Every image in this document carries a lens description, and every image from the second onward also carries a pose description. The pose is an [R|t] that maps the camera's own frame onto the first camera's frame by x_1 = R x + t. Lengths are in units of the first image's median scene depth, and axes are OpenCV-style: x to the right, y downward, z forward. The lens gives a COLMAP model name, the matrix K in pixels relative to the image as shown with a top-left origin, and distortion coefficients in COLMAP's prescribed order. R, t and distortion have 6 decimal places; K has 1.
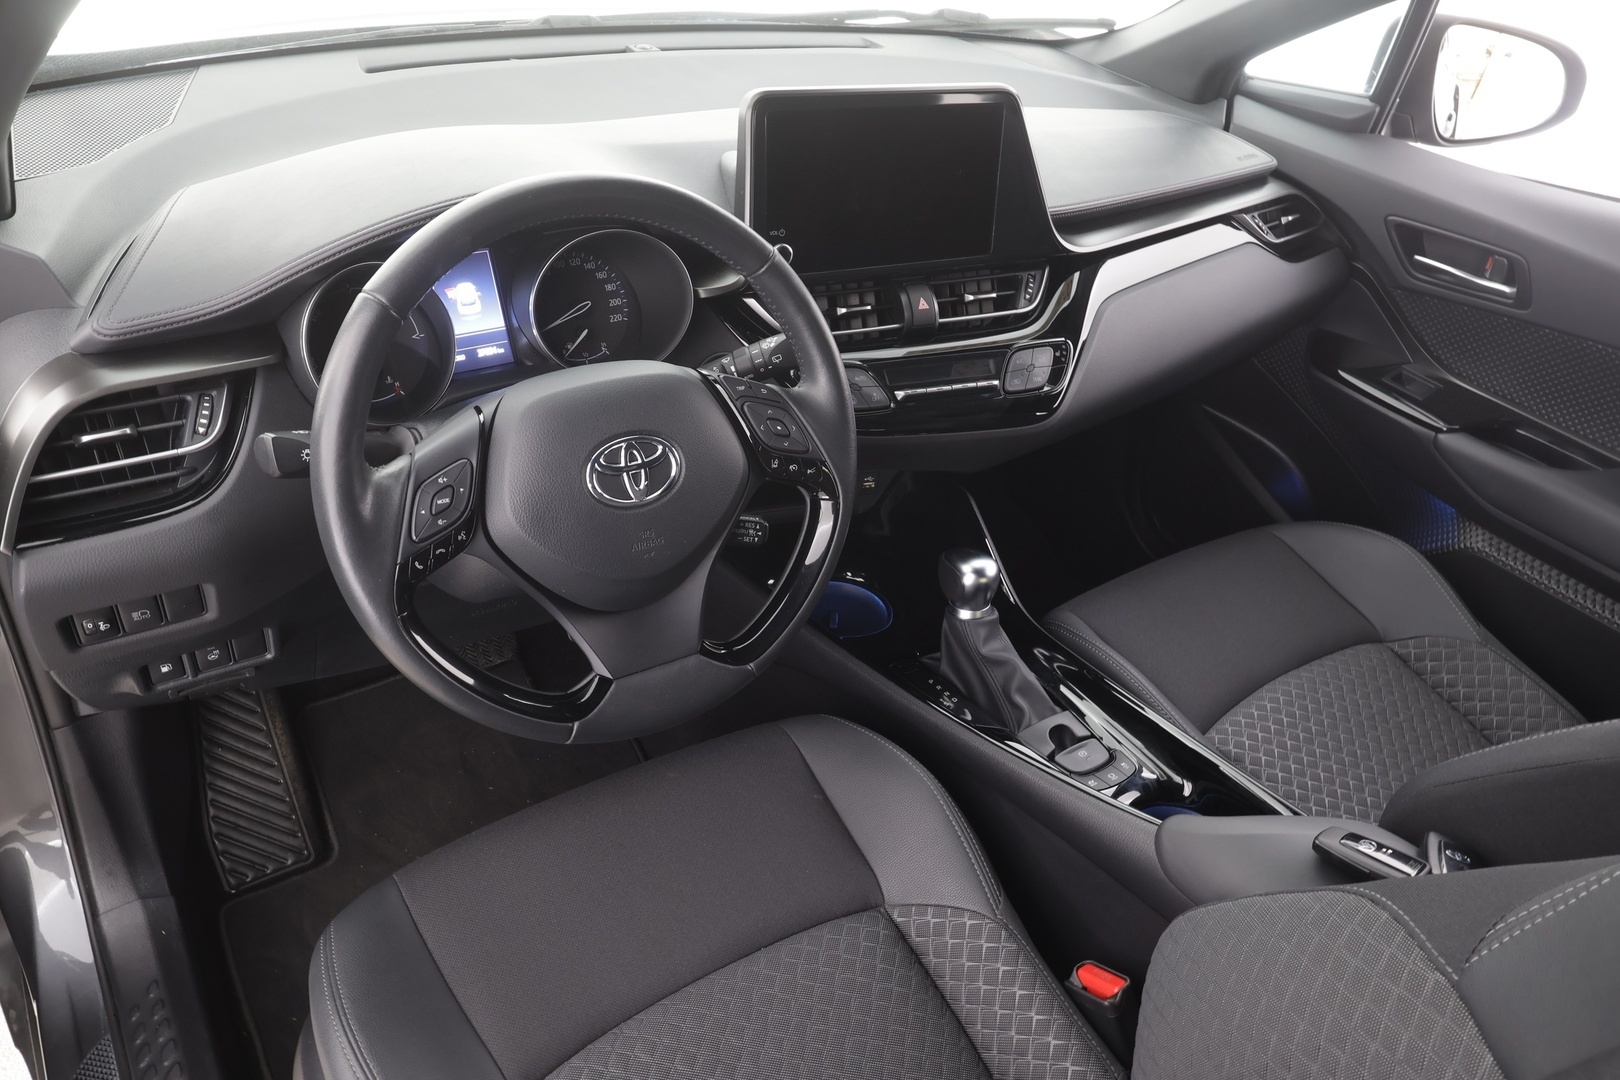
lens RADIAL K [[1128.2, 0, 813.8], [0, 1128.2, 548.2], [0, 0, 1]] dist [0.000502, 0.000040]
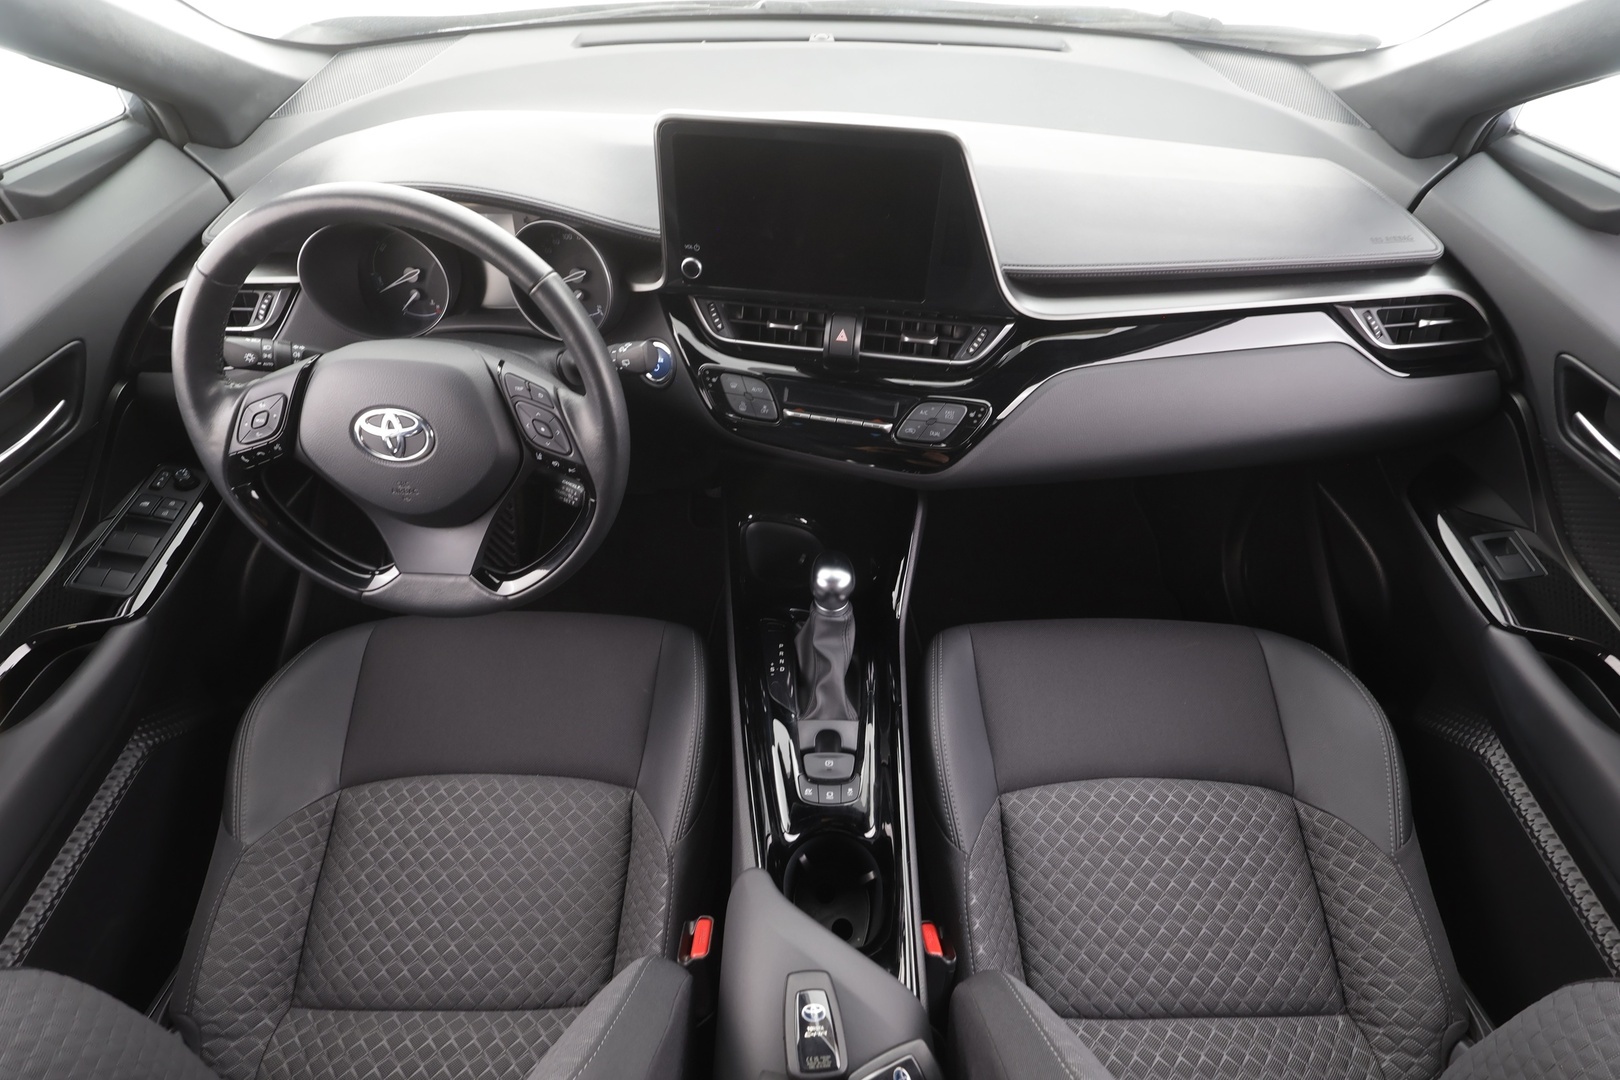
lens RADIAL K [[748.1, 0, 813.4], [0, 748.1, 545.6], [0, 0, 1]] dist [-0.005805, 0.001872]
pose [[0.819681, 0.376500, -0.431706, 0.451071], [-0.269497, 0.918503, 0.289352, -0.228954], [0.505464, -0.120833, 0.854345, 0.349758]]
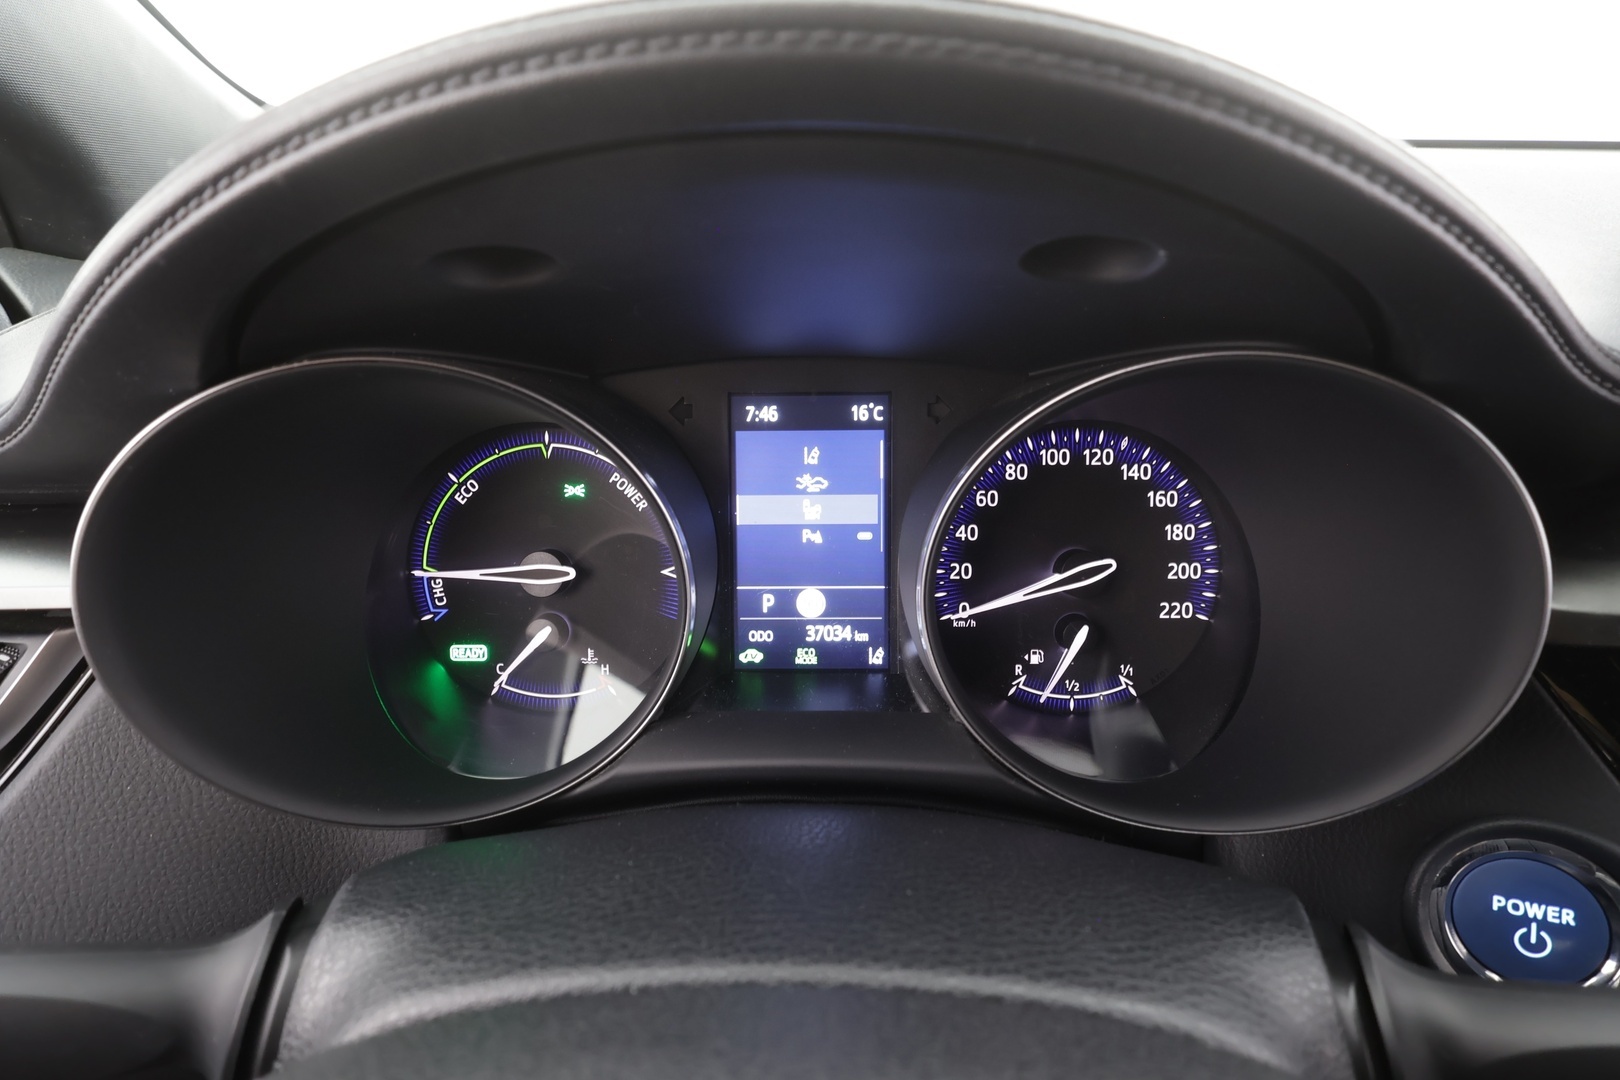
lens RADIAL K [[748.1, 0, 807.7], [0, 748.1, 542.5], [0, 0, 1]] dist [-0.005805, 0.001872]
pose [[0.807161, 0.186634, -0.560053, -0.131137], [-0.268150, 0.961101, -0.066182, -0.166451], [0.525915, 0.203598, 0.825809, 0.679730]]
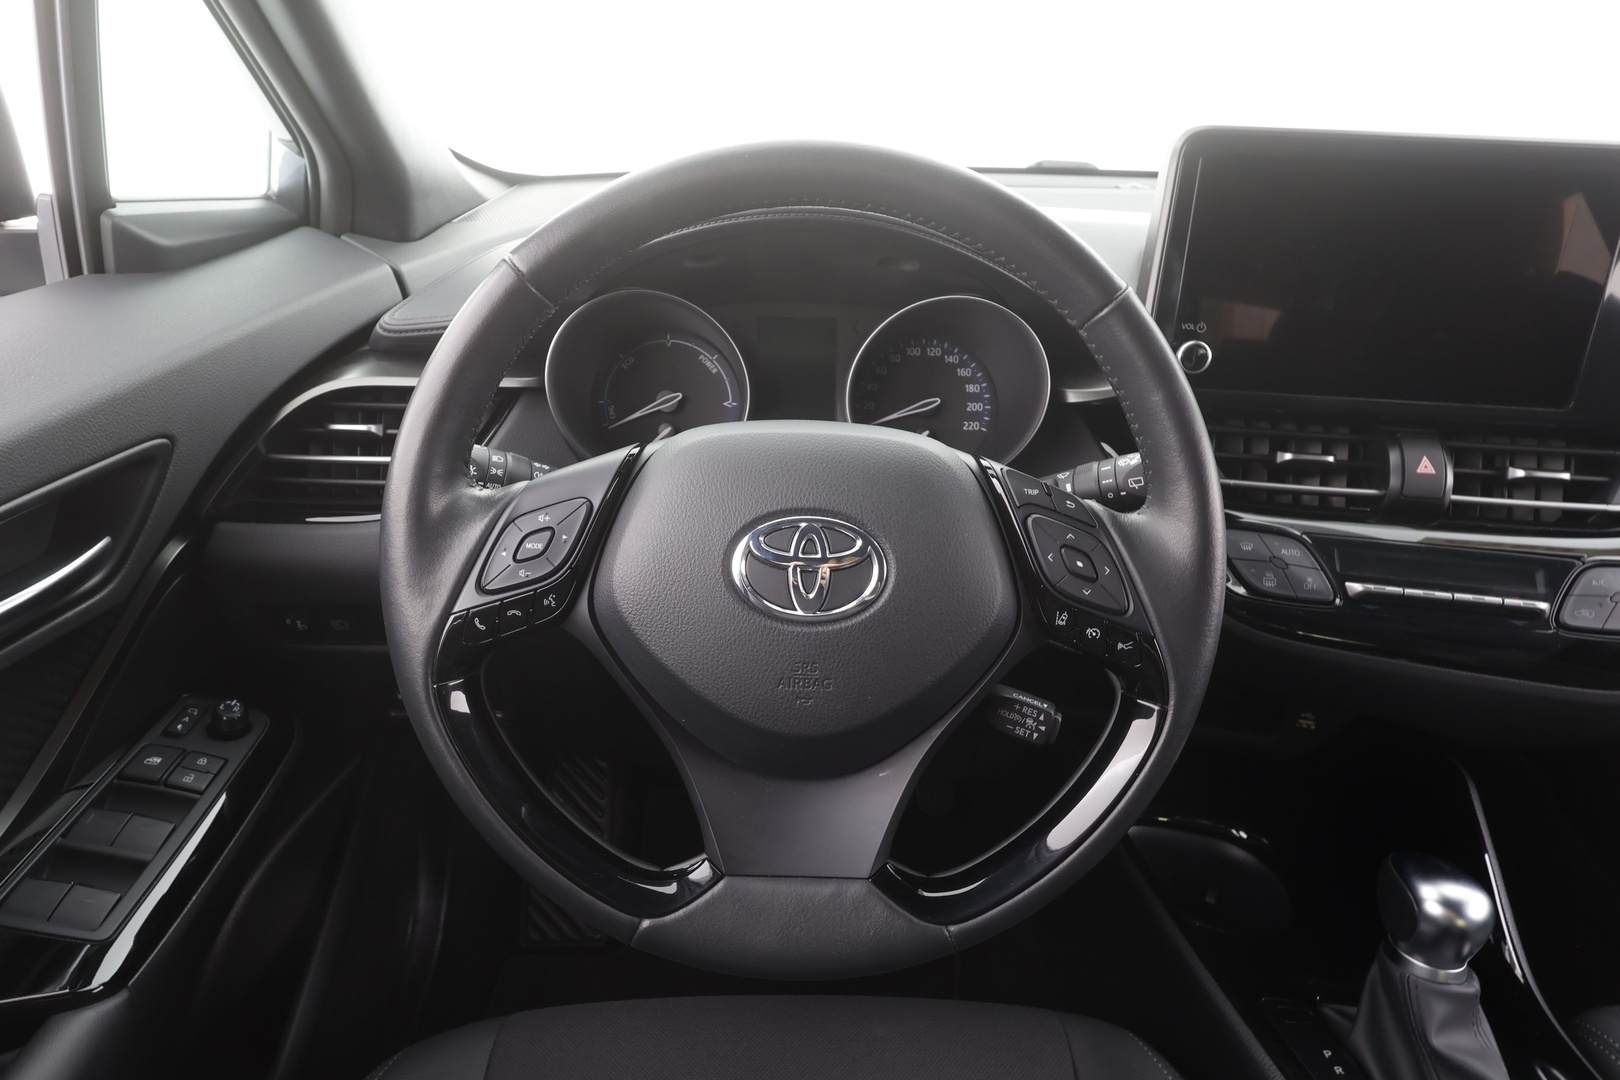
lens RADIAL K [[945.4, 0, 809.4], [0, 945.4, 548.2], [0, 0, 1]] dist [-0.005930, 0.005754]
pose [[0.840972, 0.174352, -0.512219, 0.083774], [-0.267862, 0.956672, -0.114145, -0.011813], [0.470124, 0.233197, 0.851236, 0.370660]]
